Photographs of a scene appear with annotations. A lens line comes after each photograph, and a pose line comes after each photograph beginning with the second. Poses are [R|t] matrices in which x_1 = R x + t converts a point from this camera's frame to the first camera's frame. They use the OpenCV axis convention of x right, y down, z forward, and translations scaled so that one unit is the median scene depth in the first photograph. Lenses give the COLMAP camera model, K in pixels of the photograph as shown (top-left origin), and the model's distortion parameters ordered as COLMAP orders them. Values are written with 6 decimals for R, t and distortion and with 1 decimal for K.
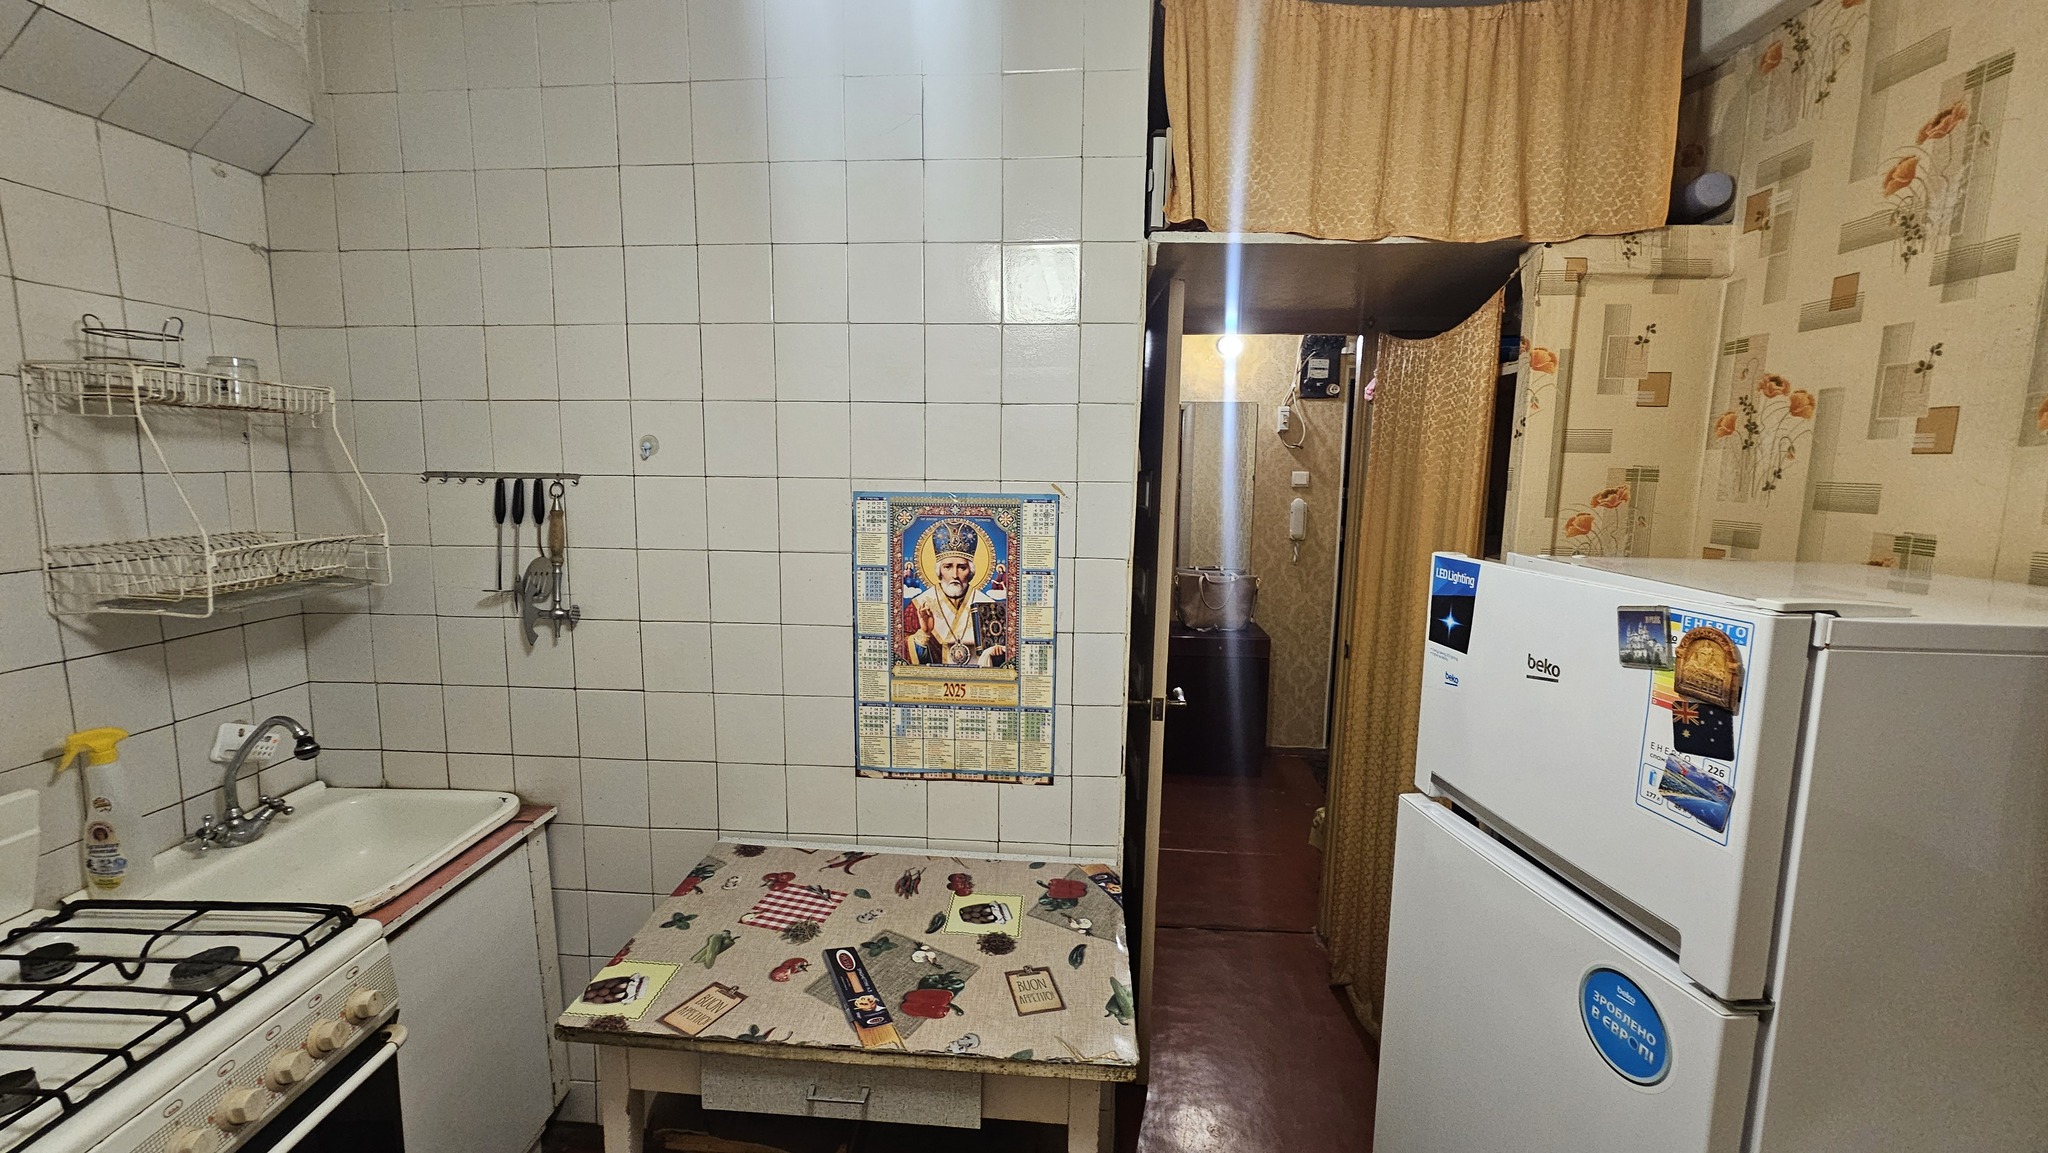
lens RADIAL K [[841.7, 0, 1014.3], [0, 841.7, 578.0], [0, 0, 1]] dist [0.000302, -0.000058]
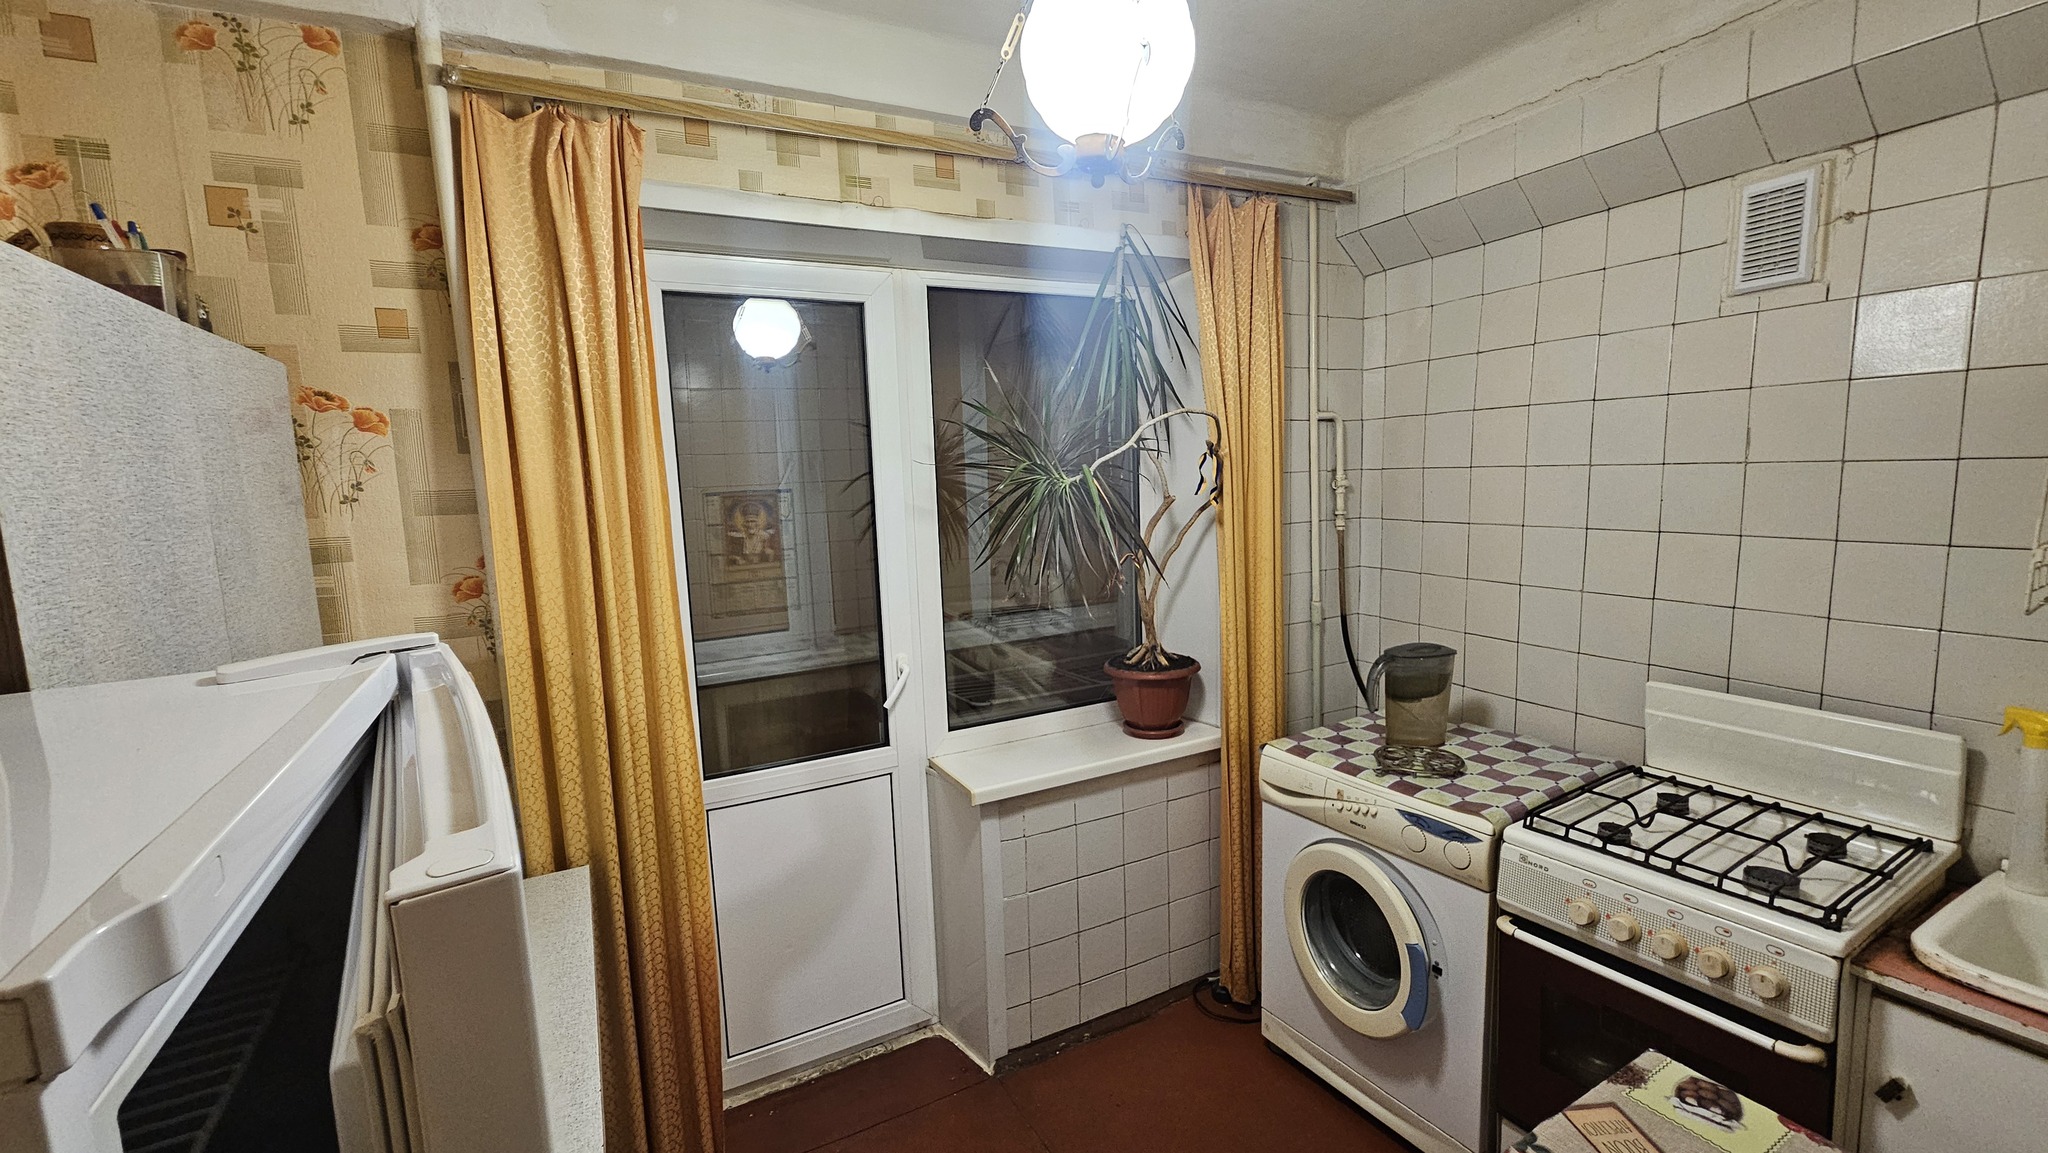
lens RADIAL K [[841.7, 0, 1018.6], [0, 841.7, 569.5], [0, 0, 1]] dist [0.000302, -0.000058]
pose [[-0.844263, 0.085890, -0.529001, 0.452879], [-0.043613, 0.972789, 0.227549, -0.161069], [0.534151, 0.215183, -0.817545, 1.133835]]
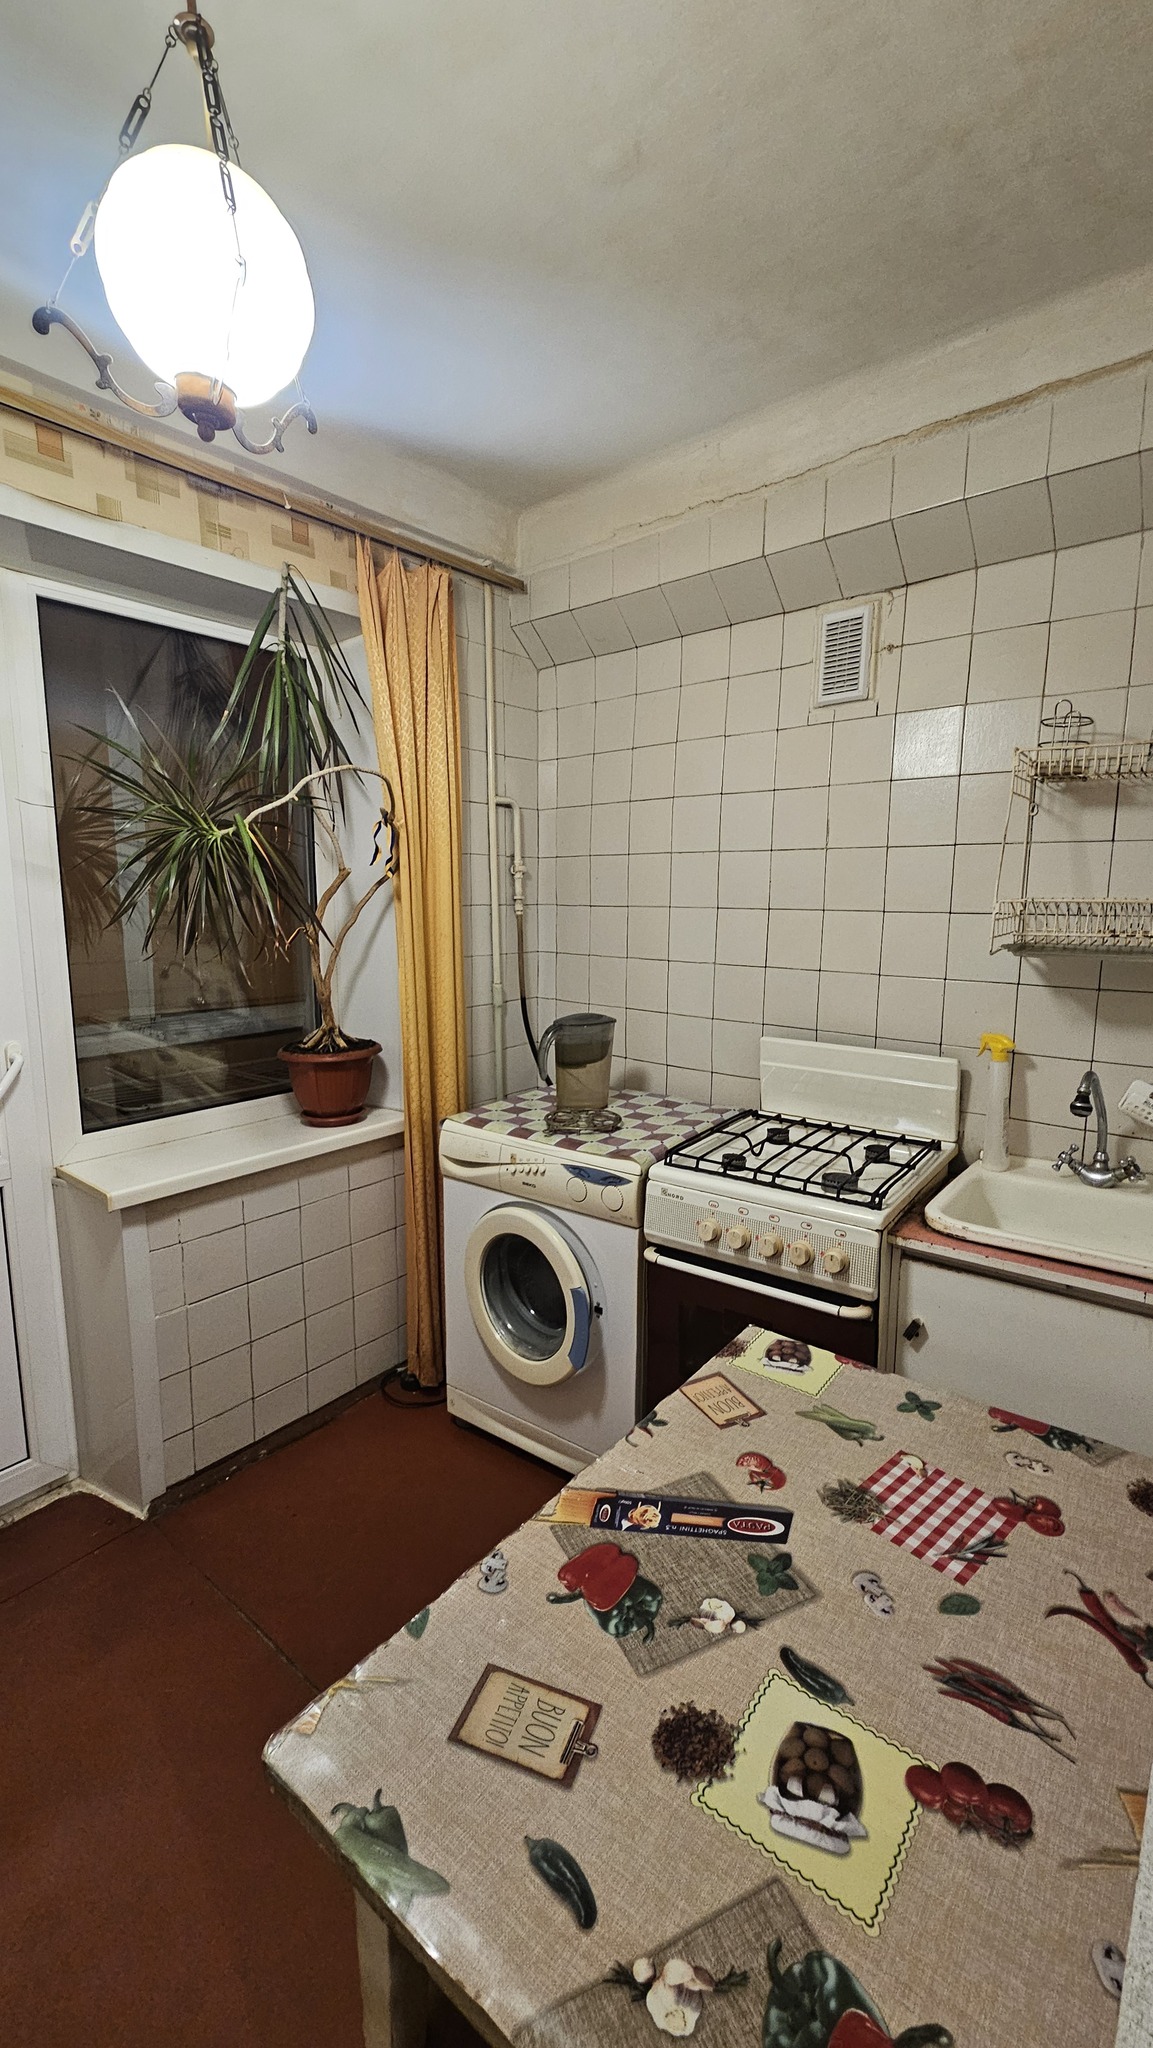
lens RADIAL K [[841.7, 0, 579.9], [0, 841.7, 1015.0], [0, 0, 1]] dist [0.000302, -0.000058]
pose [[-0.567134, 0.108958, -0.816387, 0.373230], [-0.119074, 0.969950, 0.212173, -0.055630], [0.814973, 0.217541, -0.537118, 1.167631]]
